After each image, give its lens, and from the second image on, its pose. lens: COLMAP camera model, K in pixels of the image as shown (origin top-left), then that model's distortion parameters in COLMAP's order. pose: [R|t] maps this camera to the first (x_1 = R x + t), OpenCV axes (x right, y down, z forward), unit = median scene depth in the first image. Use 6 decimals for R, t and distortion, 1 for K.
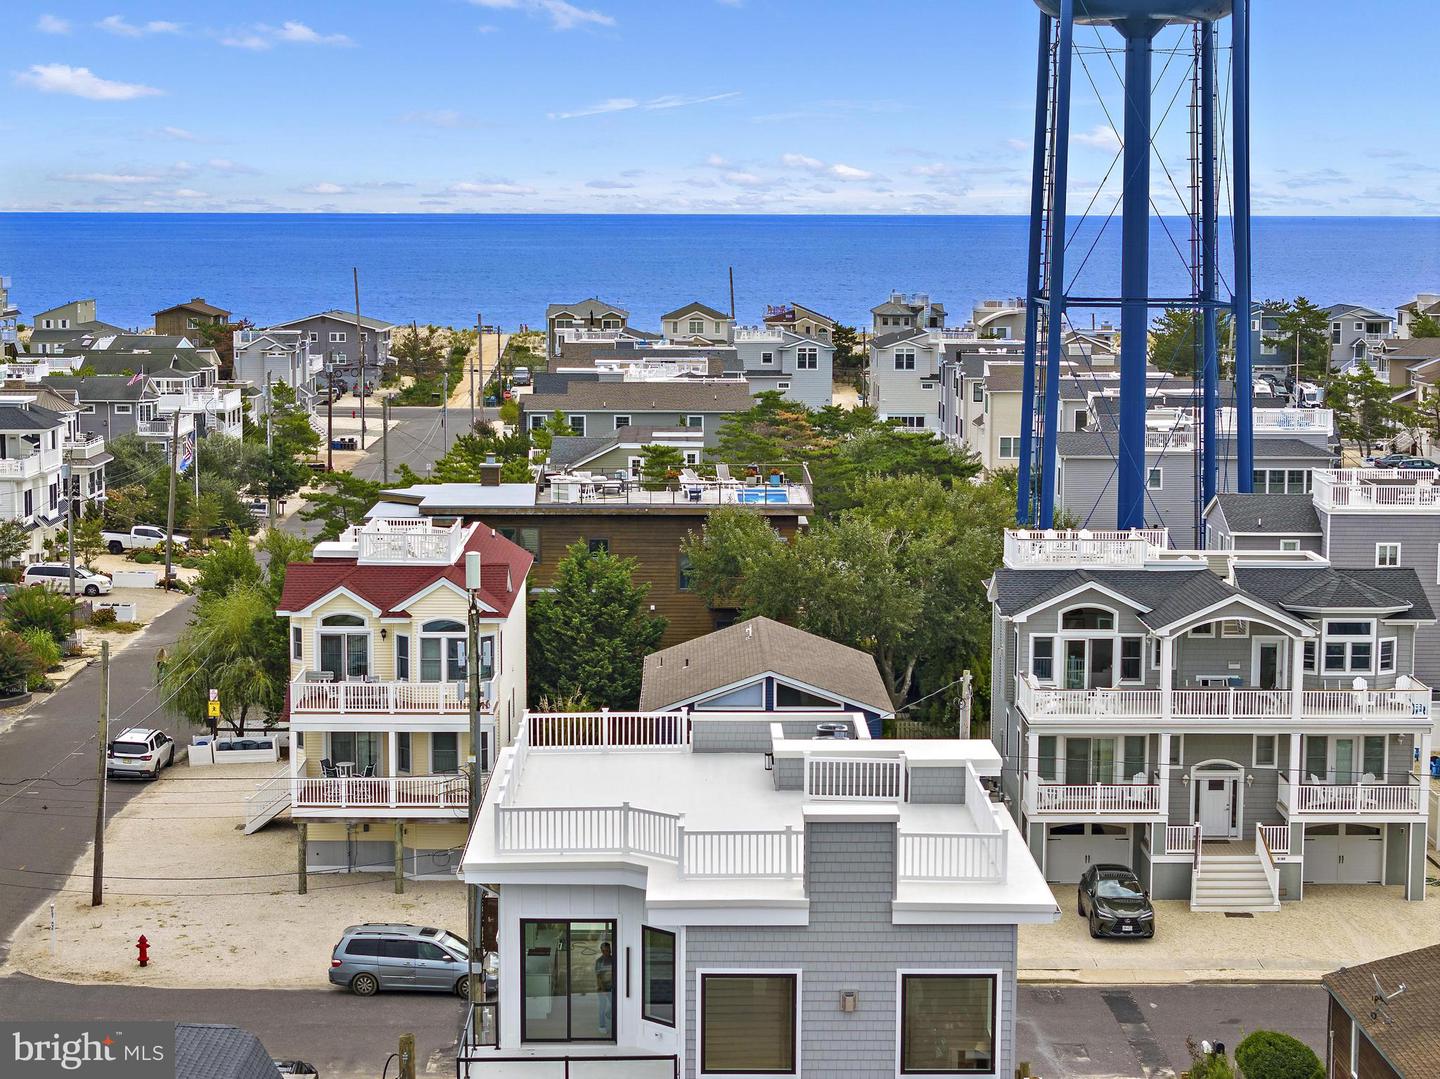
lens RADIAL K [[2859.6, 0, 720.0], [0, 2859.6, 539.5], [0, 0, 1]] dist [-0.131748, 0.115059]
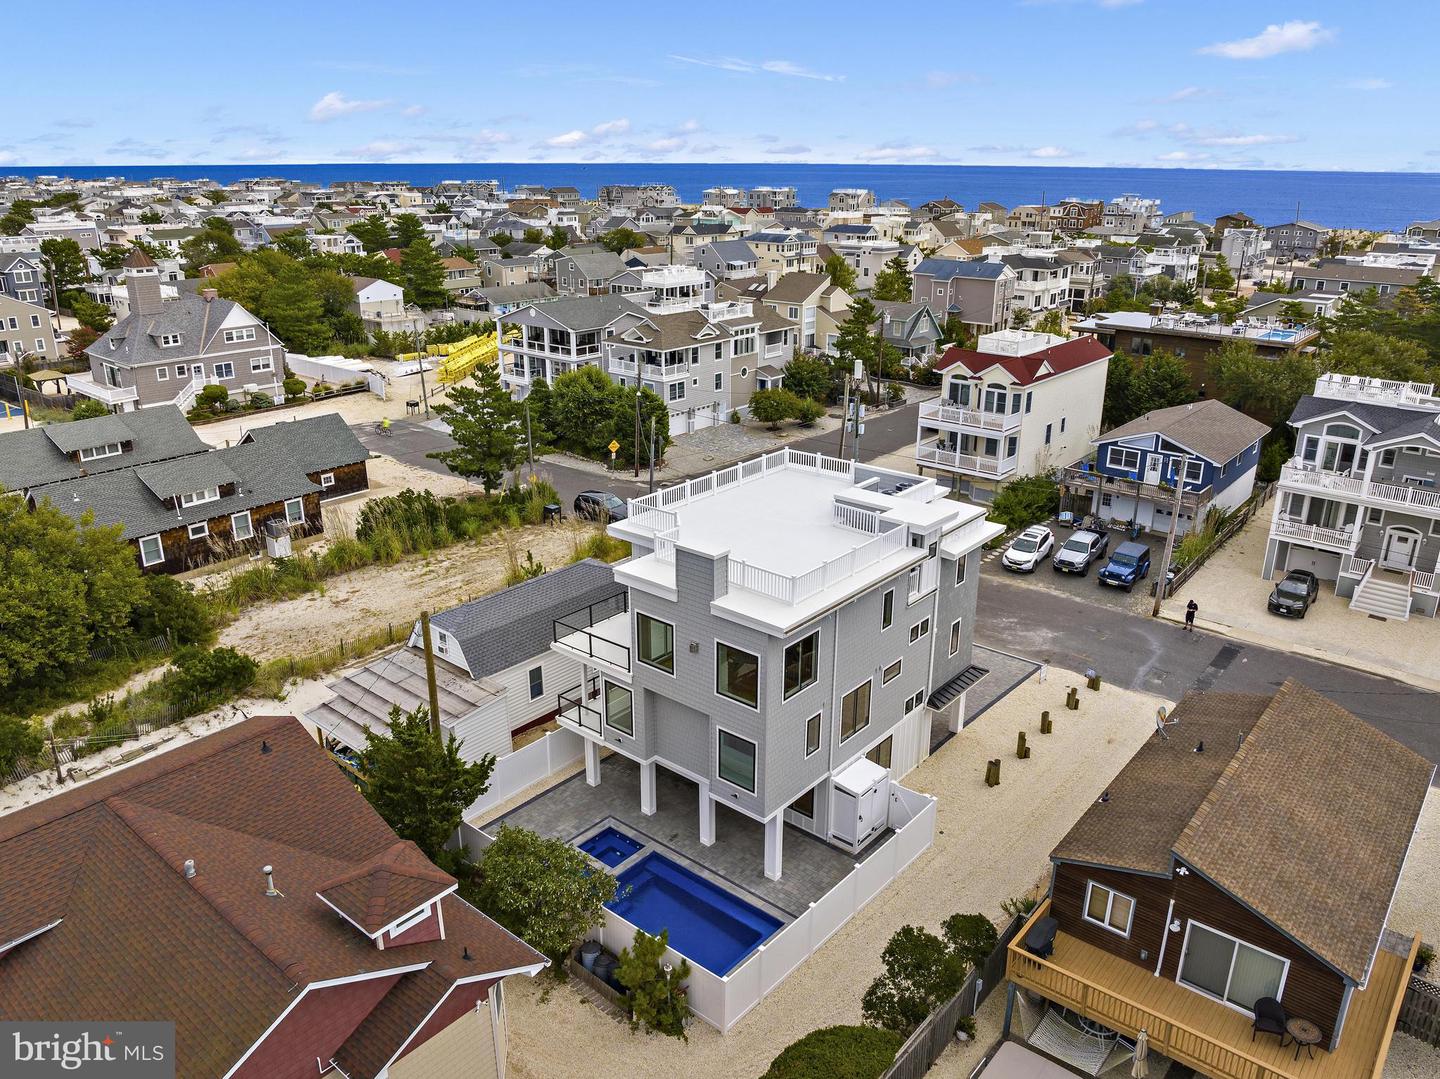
lens RADIAL K [[1042.1, 0, 728.1], [0, 1042.1, 535.4], [0, 0, 1]] dist [-0.039100, -0.006108]
pose [[0.759837, 0.217752, -0.612561, 0.241248], [-0.073646, 0.965003, 0.251685, -0.040948], [0.645928, -0.146126, 0.749282, 0.276136]]
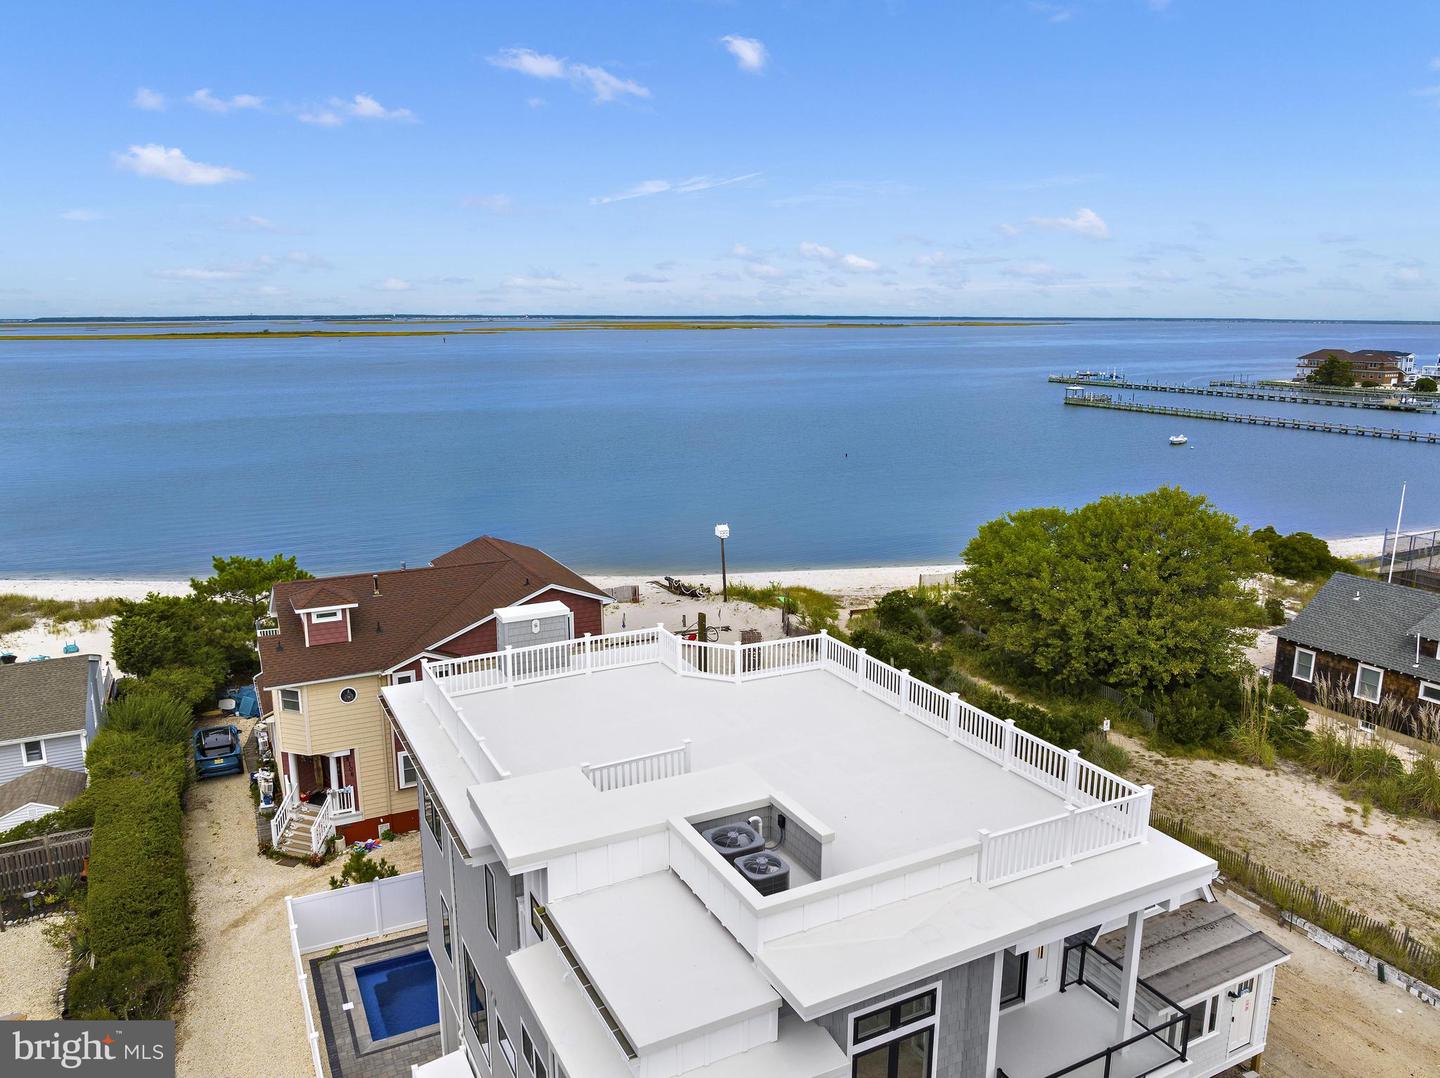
lens RADIAL K [[1042.1, 0, 728.1], [0, 1042.1, 534.9], [0, 0, 1]] dist [-0.039100, -0.006108]
pose [[-0.890593, 0.084520, -0.446879, 0.102032], [-0.059874, 0.952240, 0.299424, -0.053005], [0.450843, 0.293422, -0.842997, 0.773528]]
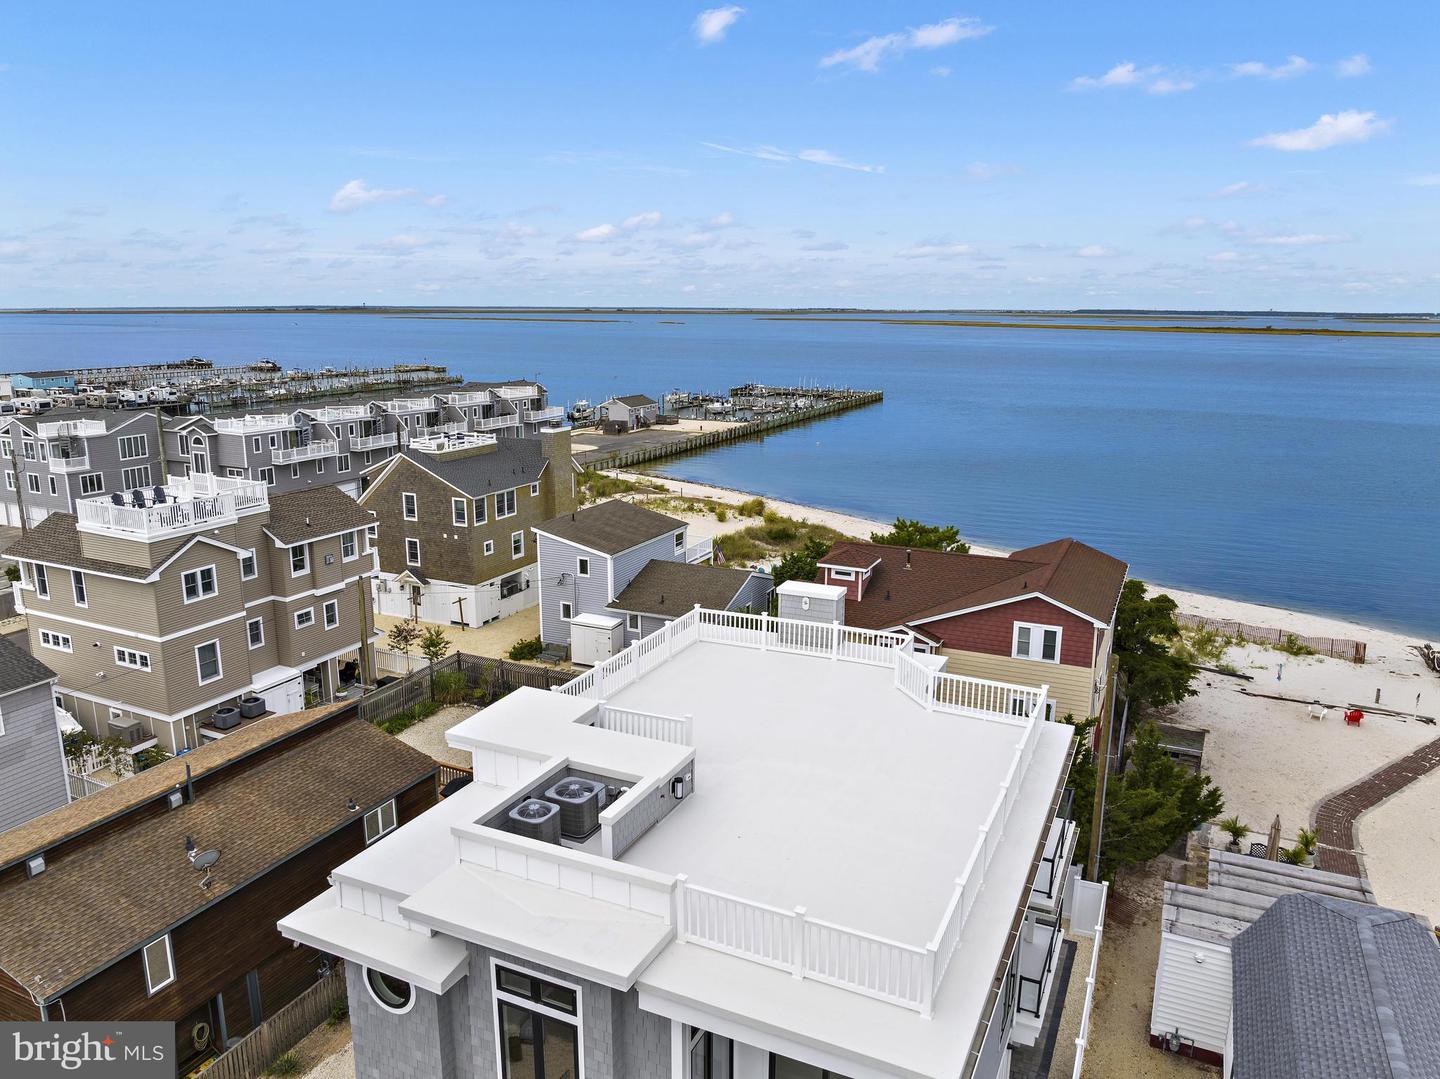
lens RADIAL K [[1016.1, 0, 725.4], [0, 1016.1, 538.7], [0, 0, 1]] dist [-0.030999, -0.002048]
pose [[-0.903955, -0.106511, 0.414152, -0.067595], [0.036434, 0.945780, 0.322758, -0.055982], [-0.426074, 0.306848, -0.851061, 0.775549]]
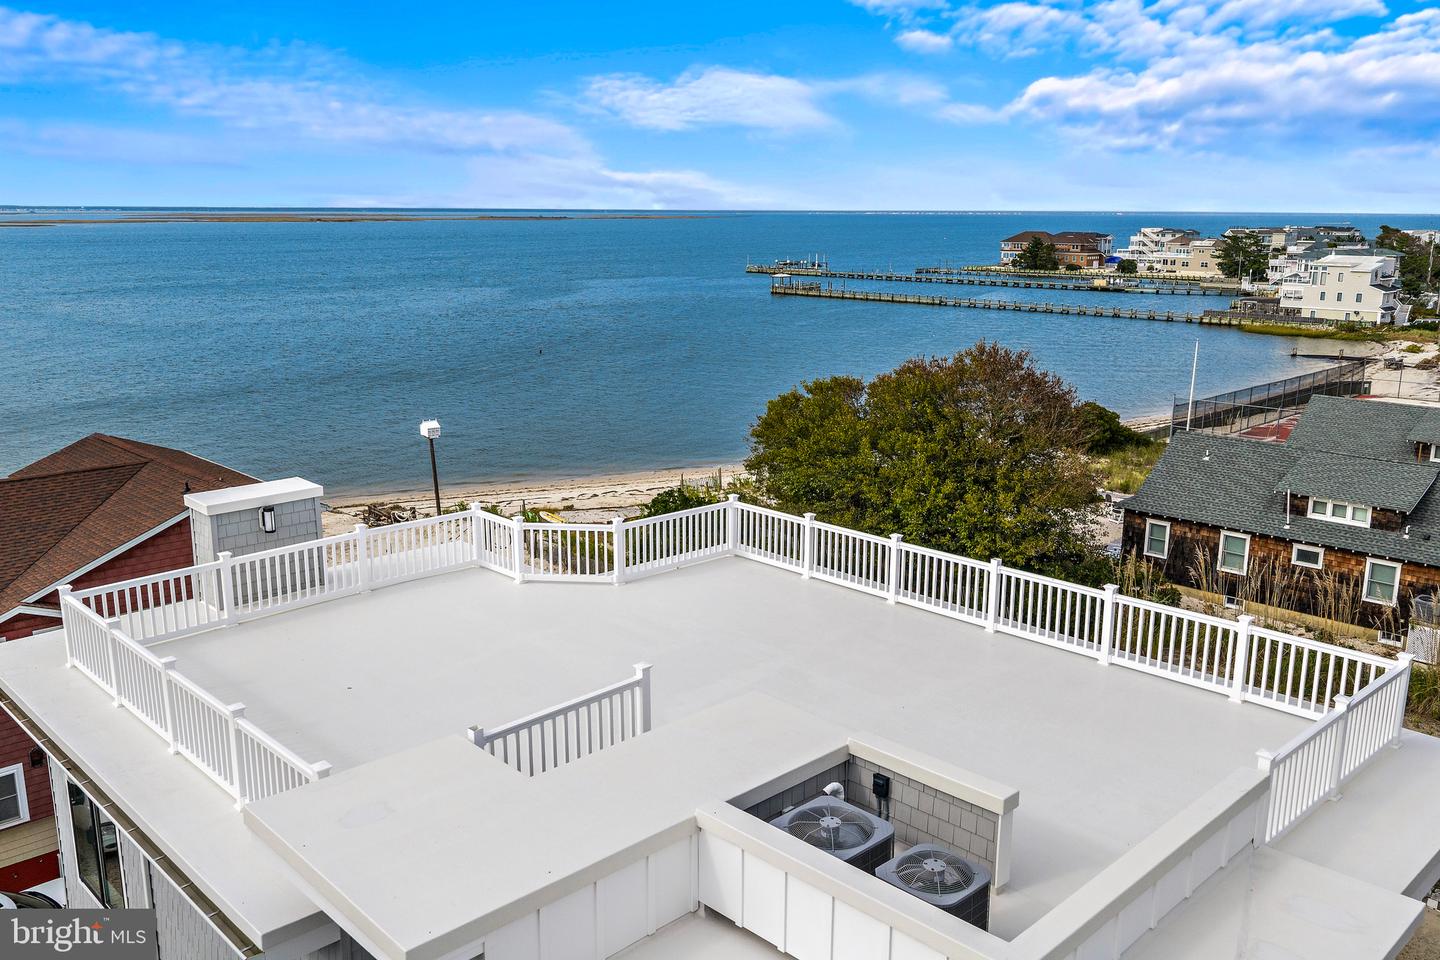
lens RADIAL K [[1194.1, 0, 725.2], [0, 1194.1, 481.5], [0, 0, 1]] dist [0.005835, 0.002842]
pose [[-0.719915, 0.143278, -0.679113, 0.099600], [-0.087323, 0.951988, 0.293418, -0.010828], [0.688547, 0.270538, -0.672839, 0.697782]]
